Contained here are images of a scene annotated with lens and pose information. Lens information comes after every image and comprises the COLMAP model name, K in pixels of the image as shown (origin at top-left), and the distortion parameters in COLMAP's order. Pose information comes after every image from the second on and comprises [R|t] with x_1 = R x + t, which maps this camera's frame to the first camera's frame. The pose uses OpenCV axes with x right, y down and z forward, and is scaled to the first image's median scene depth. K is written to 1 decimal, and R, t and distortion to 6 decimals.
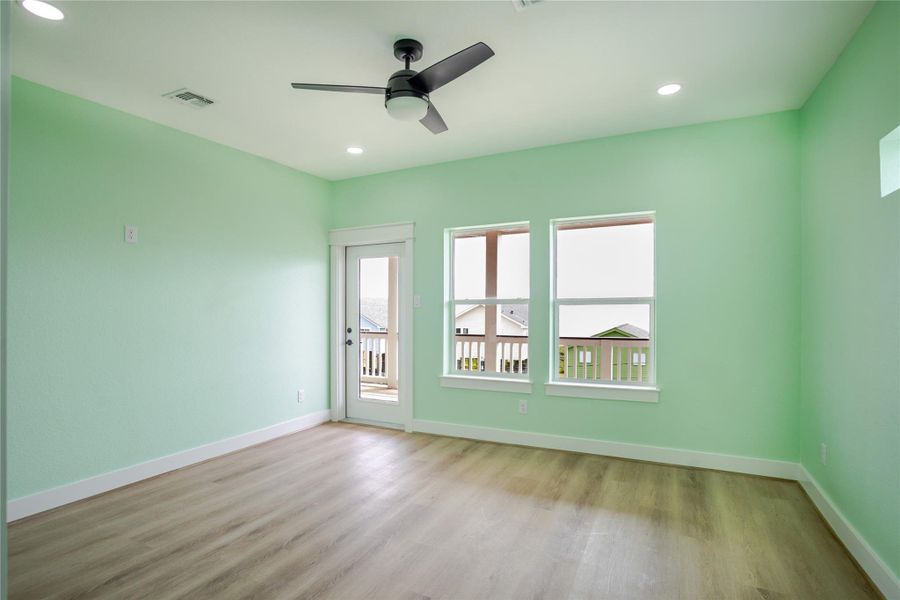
lens RADIAL K [[432.7, 0, 466.2], [0, 432.7, 301.9], [0, 0, 1]] dist [-0.015881, 0.000433]
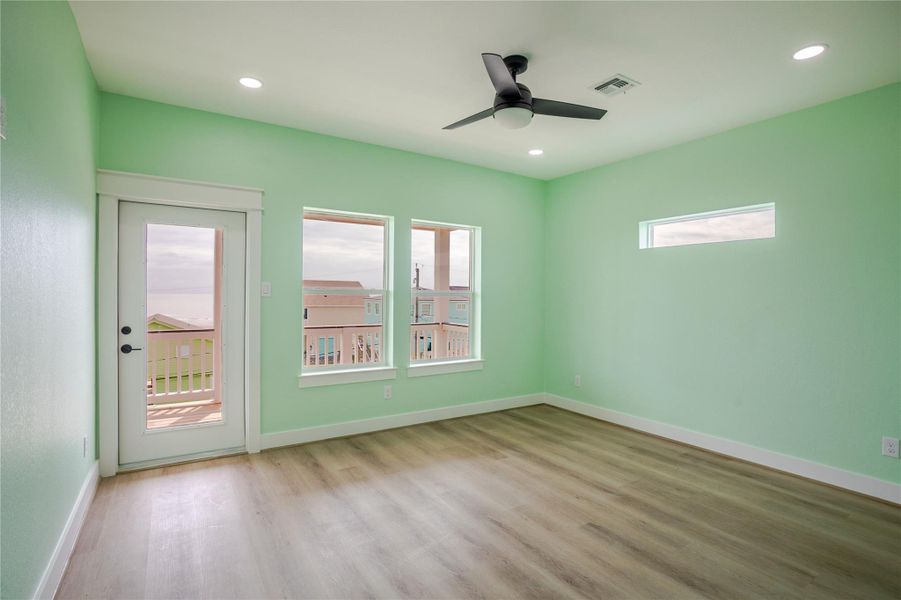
lens RADIAL K [[435.9, 0, 434.0], [0, 435.9, 296.3], [0, 0, 1]] dist [-0.013716, -0.000034]
pose [[0.561118, 0.011431, 0.827657, -0.624534], [-0.021385, 0.999771, 0.000690, 0.005067], [-0.827460, -0.018087, 0.561234, 0.288502]]
